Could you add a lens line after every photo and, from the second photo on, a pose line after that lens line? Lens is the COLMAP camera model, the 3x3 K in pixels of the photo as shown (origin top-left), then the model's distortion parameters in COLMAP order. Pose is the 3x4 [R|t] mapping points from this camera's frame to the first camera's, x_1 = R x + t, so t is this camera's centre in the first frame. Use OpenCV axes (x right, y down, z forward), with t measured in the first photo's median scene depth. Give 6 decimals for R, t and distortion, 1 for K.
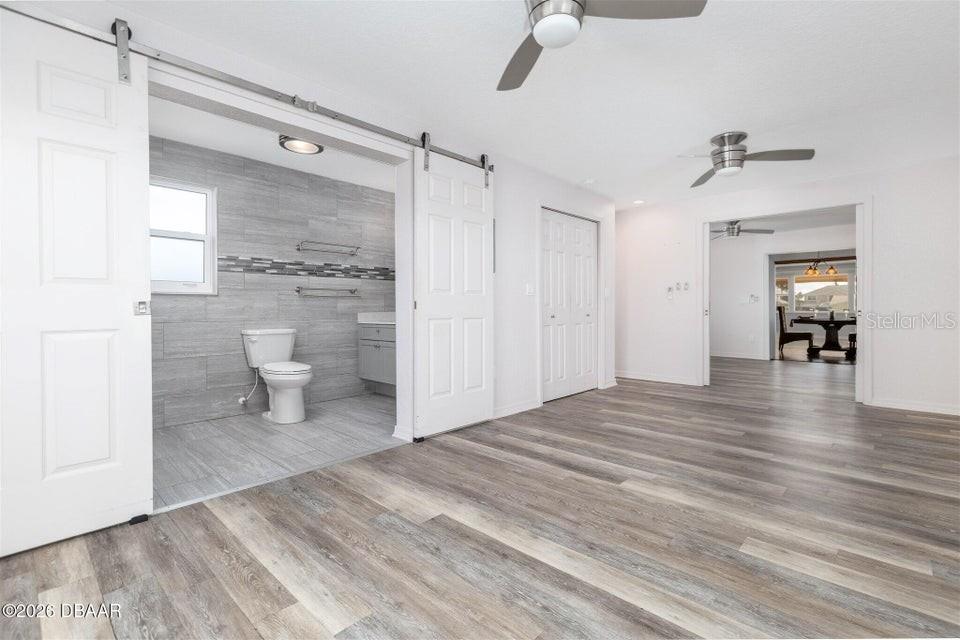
lens RADIAL K [[450.6, 0, 480.0], [0, 450.6, 320.0], [0, 0, 1]] dist [-0.000081, -0.000233]
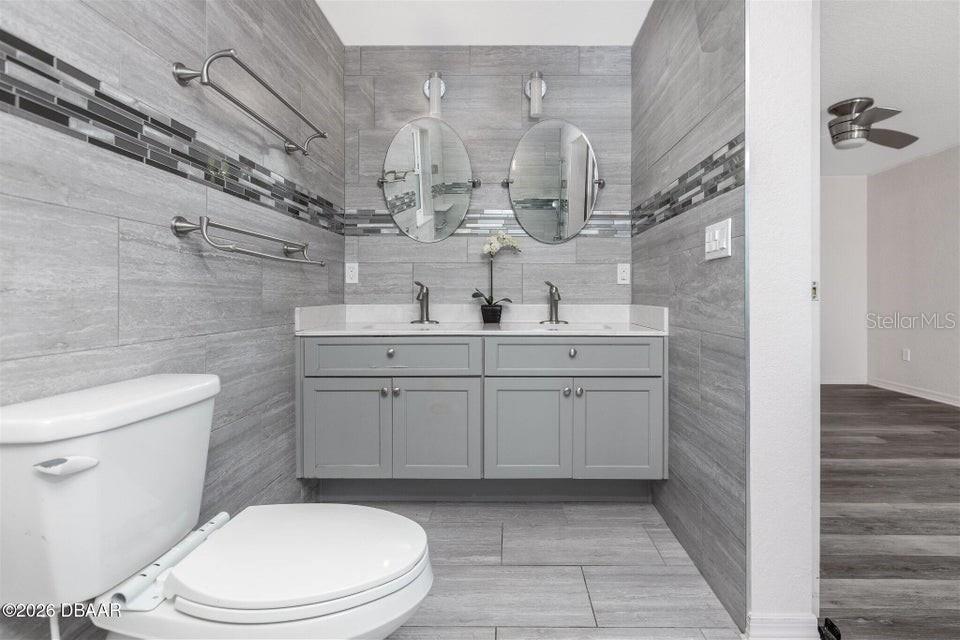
lens RADIAL K [[455.7, 0, 499.7], [0, 455.7, 305.6], [0, 0, 1]] dist [-0.000884, 0.000036]
pose [[0.713484, -0.005337, 0.700651, -0.470923], [0.008967, 0.999959, -0.001514, -0.018102], [-0.700614, 0.007363, 0.713502, 0.685194]]
